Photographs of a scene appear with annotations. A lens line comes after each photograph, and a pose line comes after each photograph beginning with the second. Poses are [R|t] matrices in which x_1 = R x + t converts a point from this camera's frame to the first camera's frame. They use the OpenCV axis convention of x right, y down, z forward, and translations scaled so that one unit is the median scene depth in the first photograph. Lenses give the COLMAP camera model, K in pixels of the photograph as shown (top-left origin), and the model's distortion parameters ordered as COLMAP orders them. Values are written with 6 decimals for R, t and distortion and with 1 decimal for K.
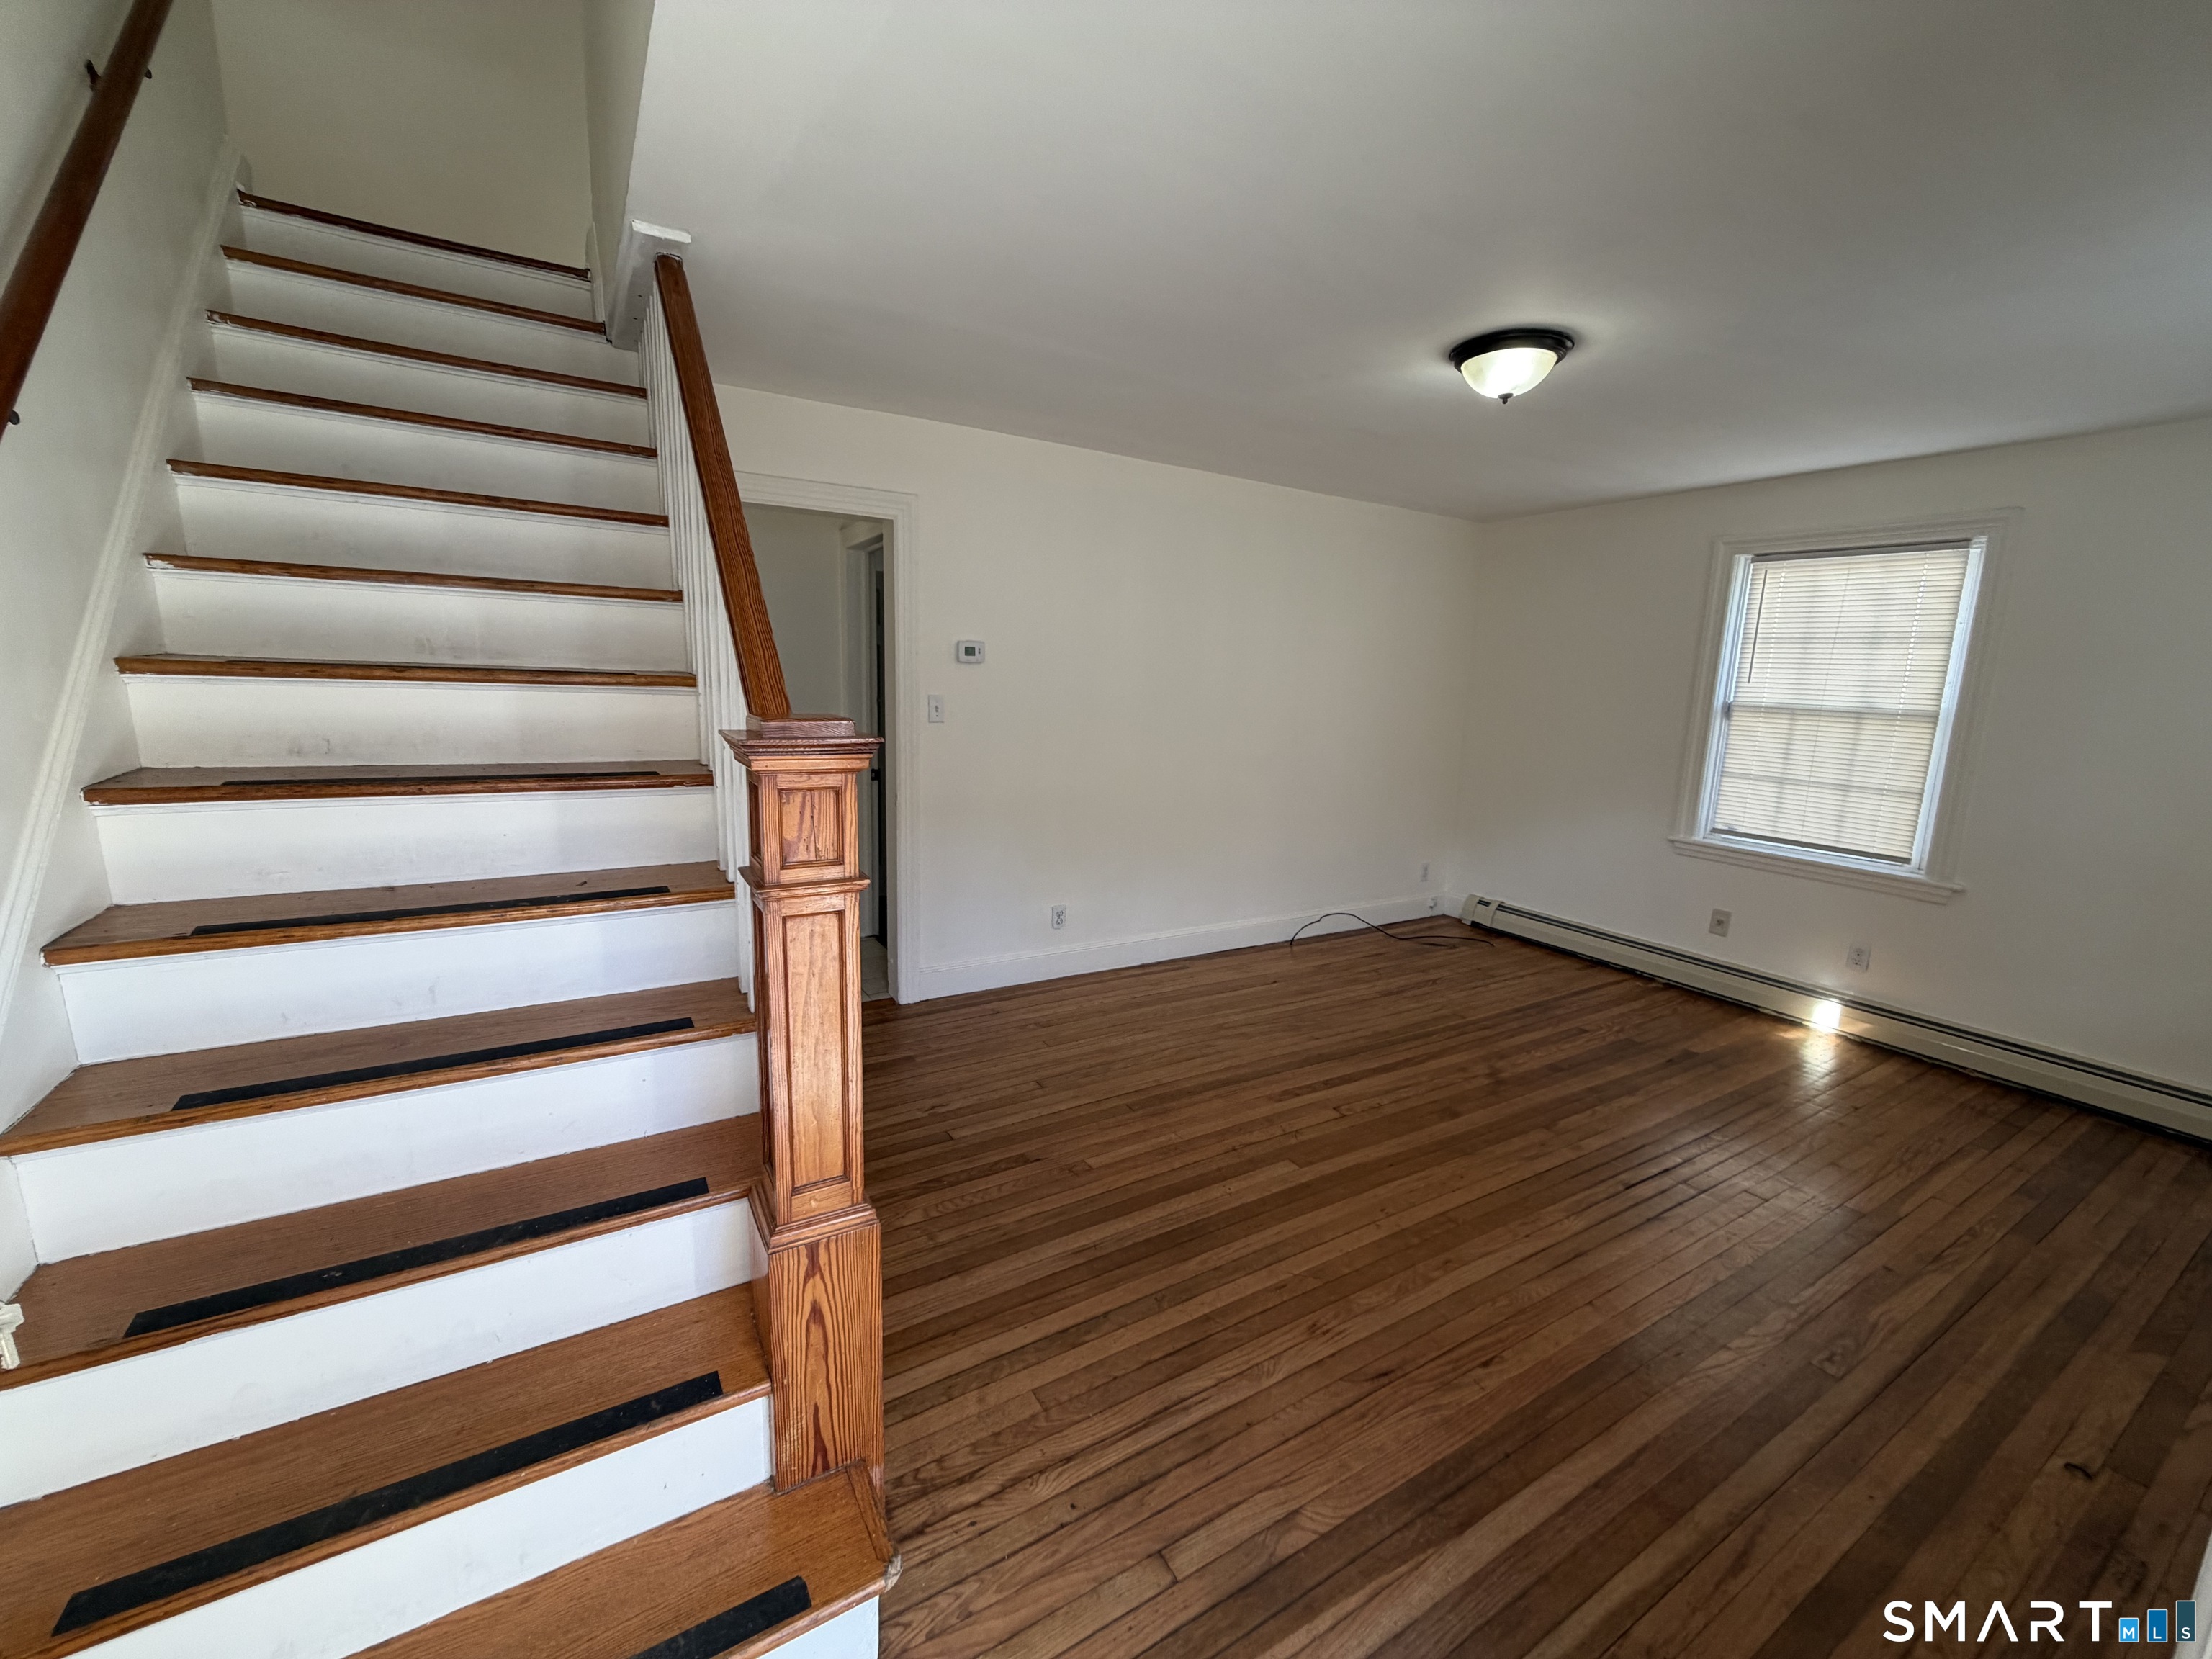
lens RADIAL K [[885.7, 0, 1096.6], [0, 885.7, 816.0], [0, 0, 1]] dist [0.004065, -0.000171]
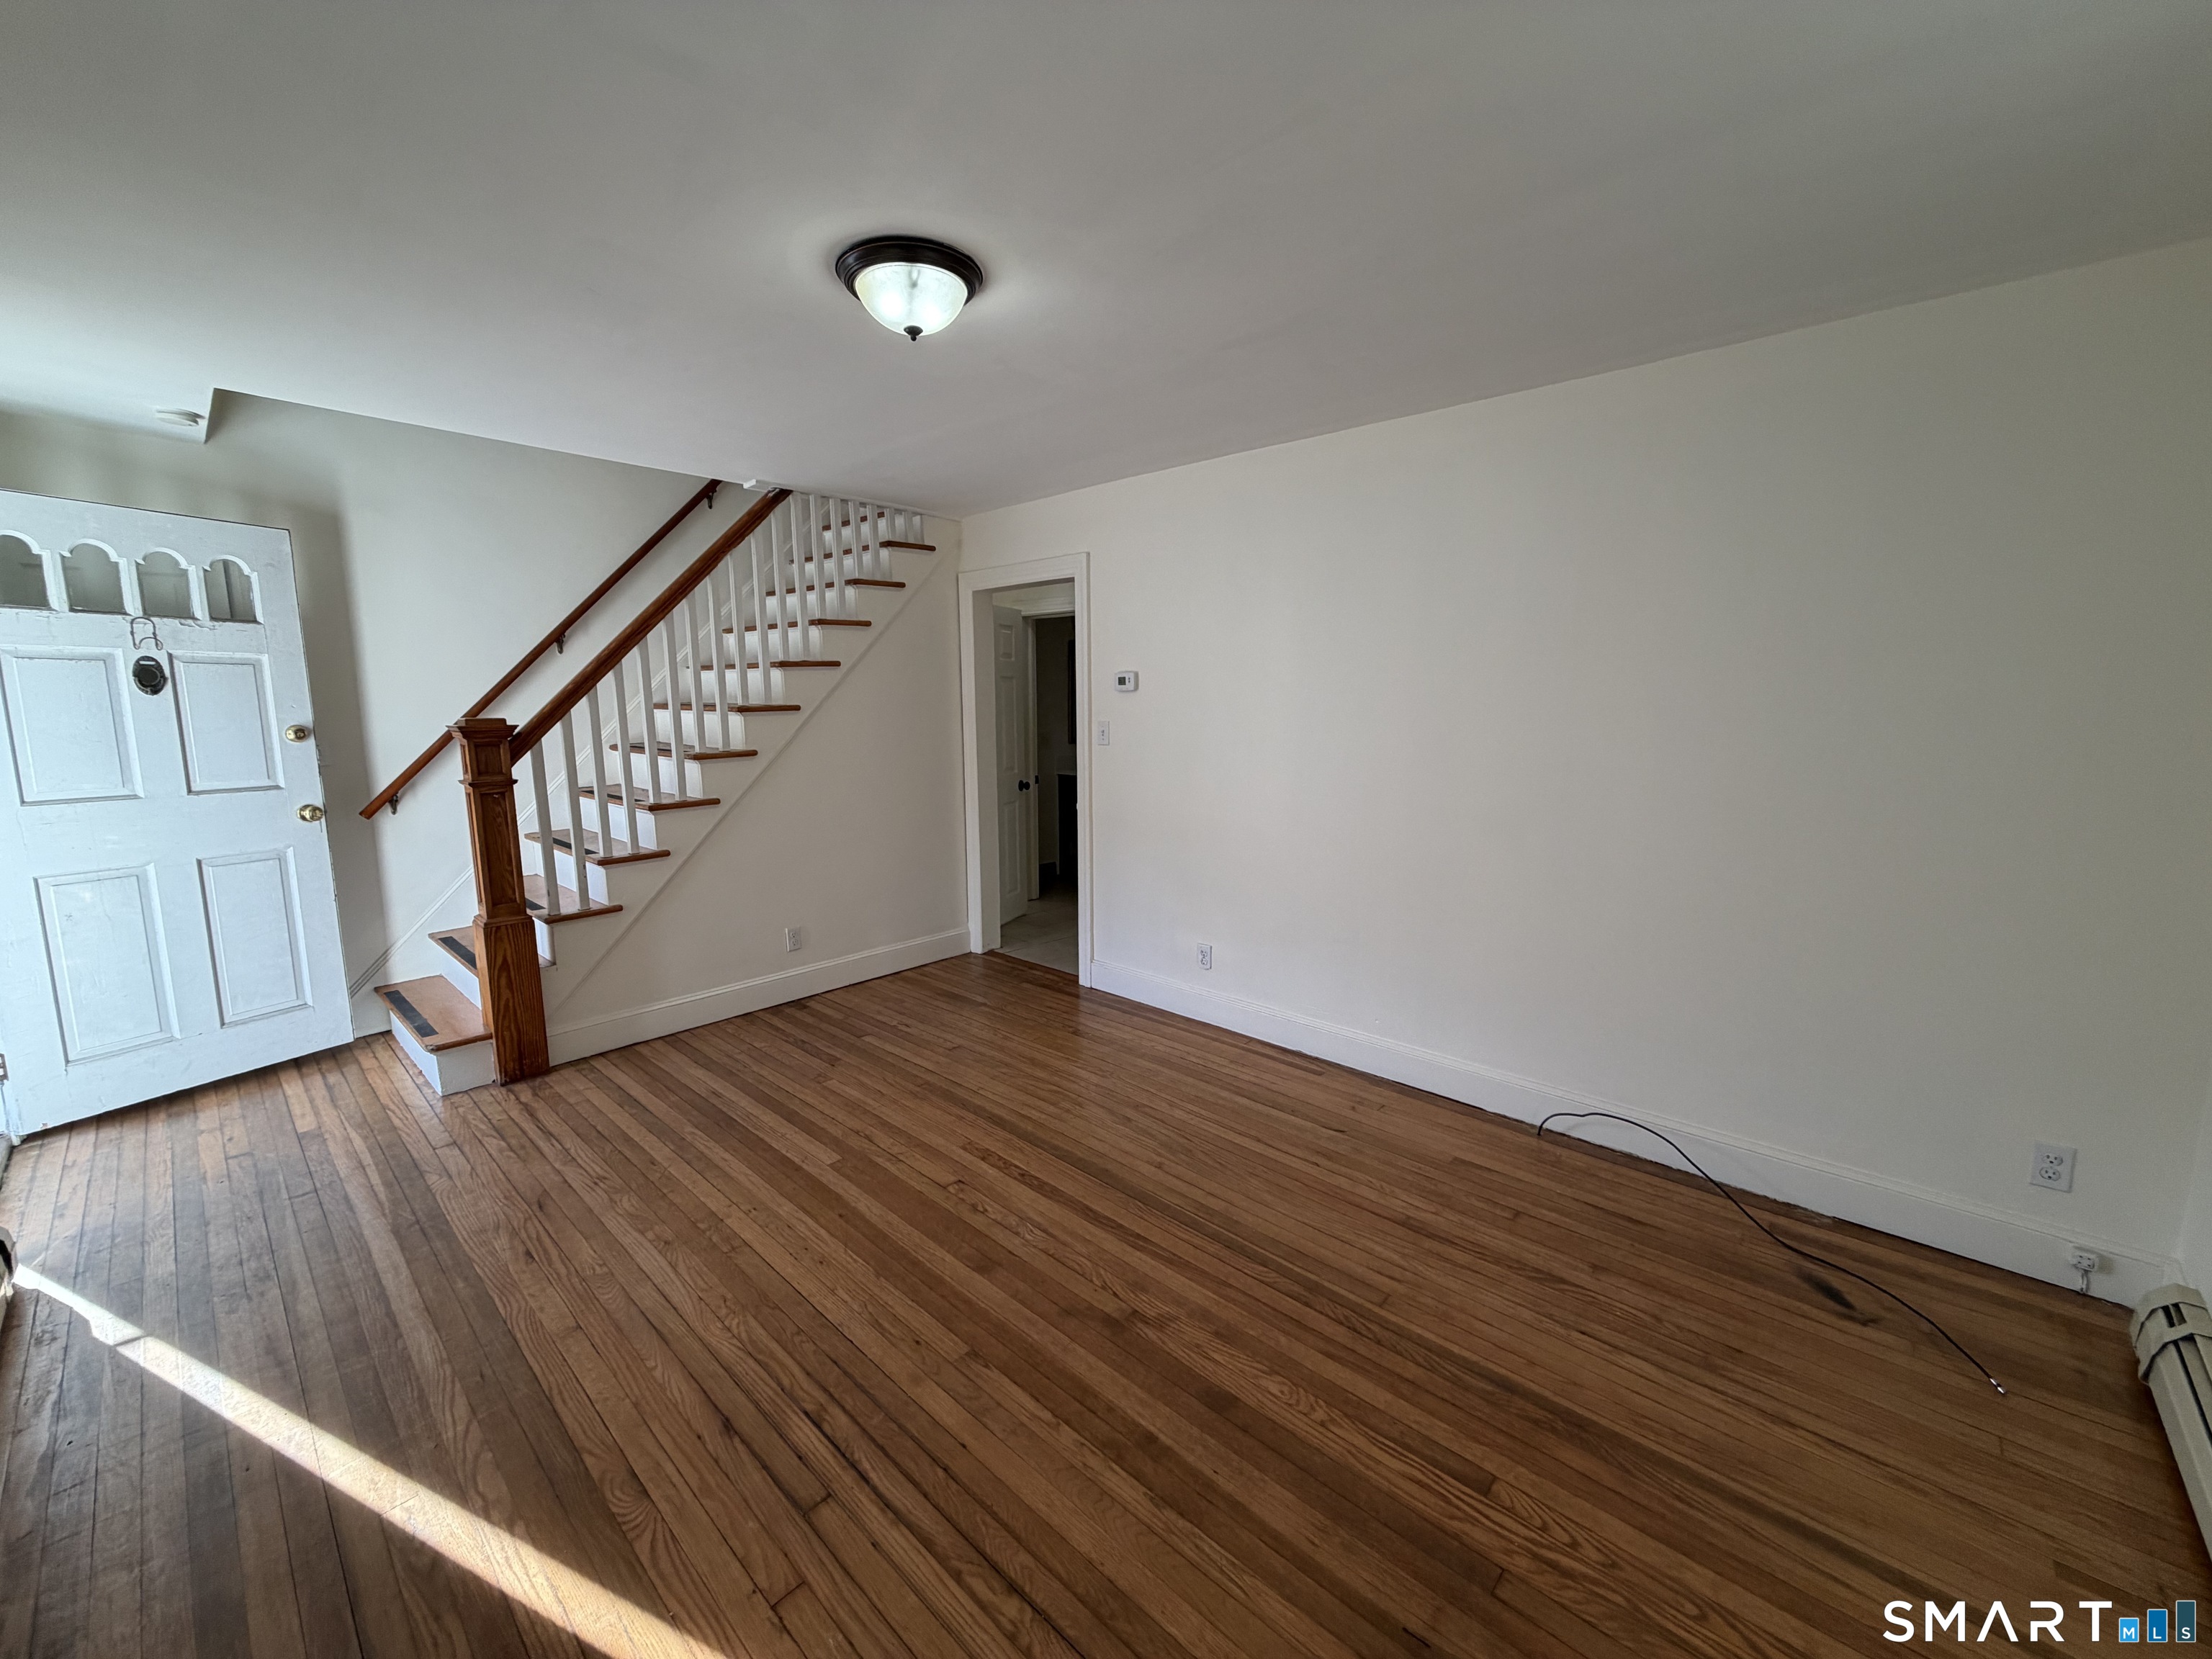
lens RADIAL K [[885.7, 0, 1108.1], [0, 885.7, 816.3], [0, 0, 1]] dist [0.004065, -0.000171]
pose [[0.275344, 0.092485, -0.956887, 0.957287], [-0.141009, 0.988481, 0.054963, -0.082584], [0.950948, 0.119796, 0.285213, 0.725070]]
